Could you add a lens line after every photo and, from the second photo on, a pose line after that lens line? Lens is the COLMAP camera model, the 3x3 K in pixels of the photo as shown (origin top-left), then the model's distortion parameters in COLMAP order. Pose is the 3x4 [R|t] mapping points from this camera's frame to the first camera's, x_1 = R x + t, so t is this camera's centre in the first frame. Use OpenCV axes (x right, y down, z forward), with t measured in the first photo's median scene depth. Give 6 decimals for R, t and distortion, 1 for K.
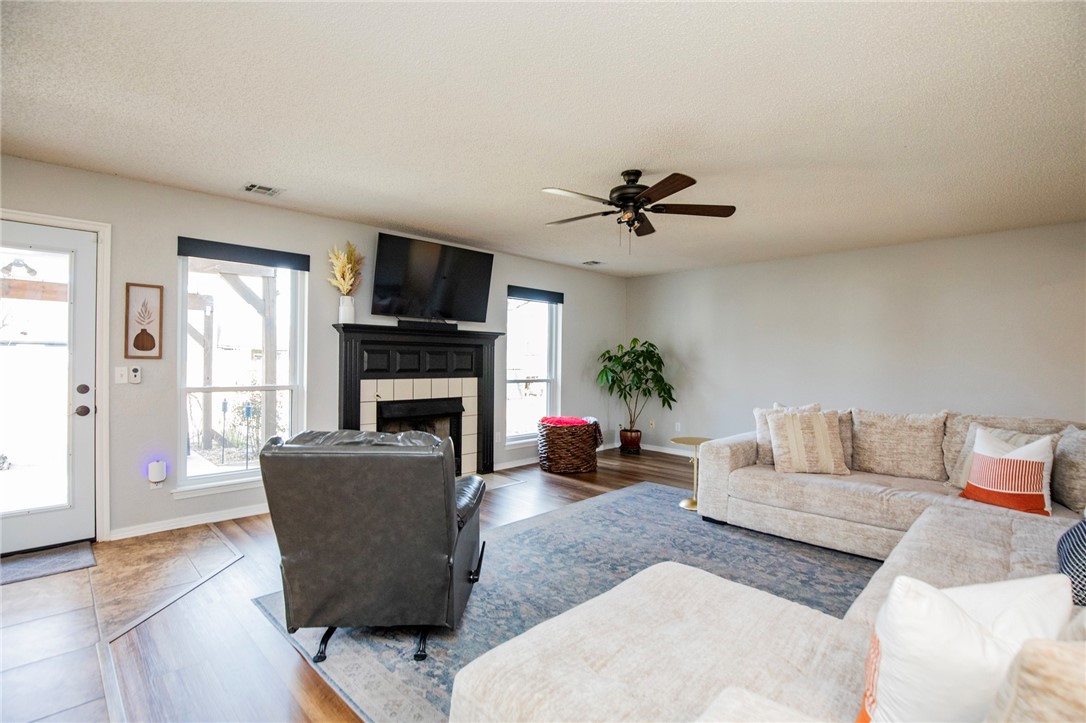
lens RADIAL K [[509.9, 0, 525.9], [0, 509.9, 366.8], [0, 0, 1]] dist [-0.028359, 0.008313]
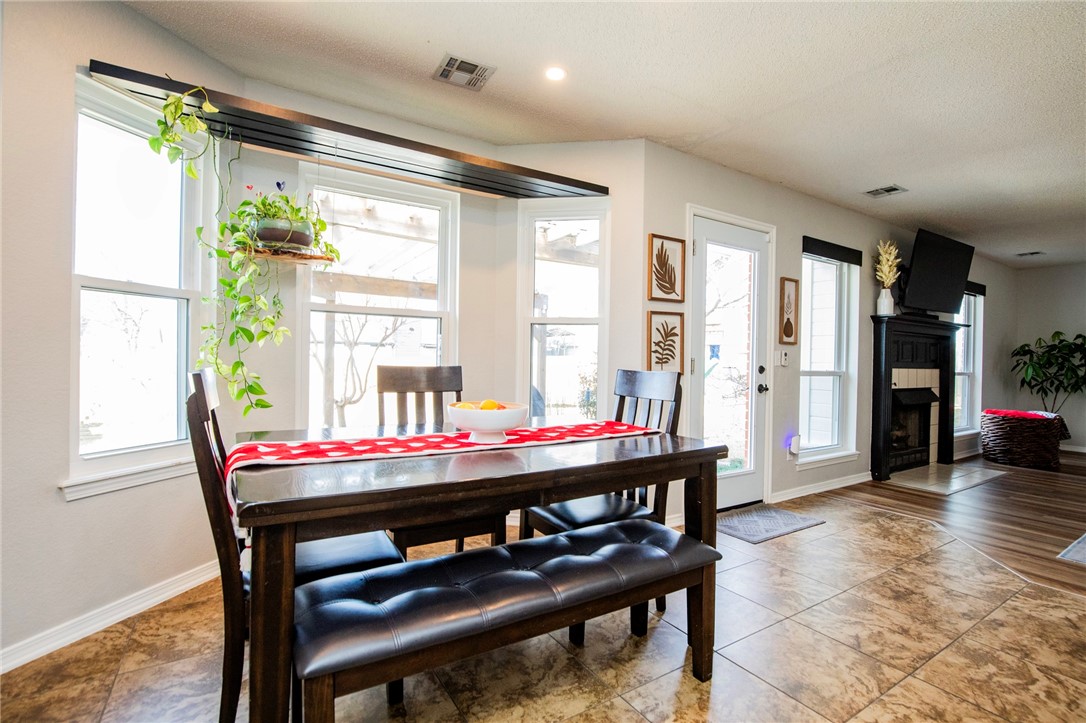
lens RADIAL K [[509.9, 0, 545.4], [0, 509.9, 361.8], [0, 0, 1]] dist [-0.028359, 0.008313]
pose [[0.978298, 0.009130, -0.207001, -0.946089], [-0.011324, 0.999892, -0.009414, 0.036121], [0.206893, 0.011554, 0.978295, -0.204830]]
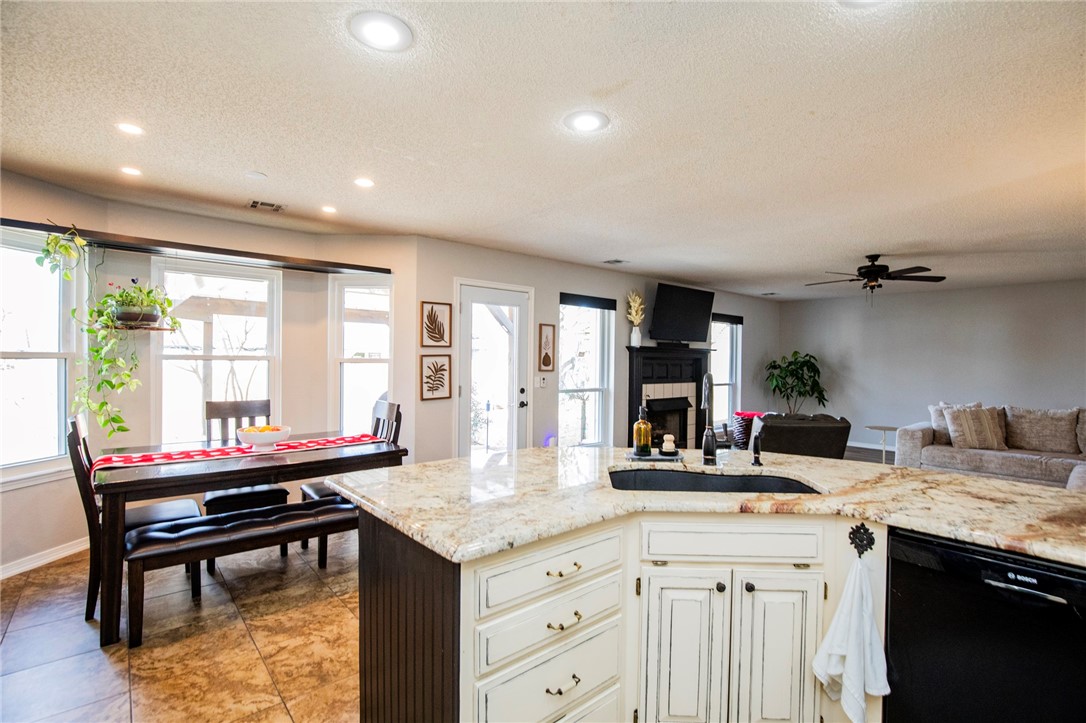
lens RADIAL K [[509.9, 0, 541.5], [0, 509.9, 361.0], [0, 0, 1]] dist [-0.028359, 0.008313]
pose [[0.998189, 0.001132, -0.060150, -0.607439], [-0.001912, 0.999915, -0.012906, -0.025394], [0.060130, 0.012998, 0.998106, -0.527120]]
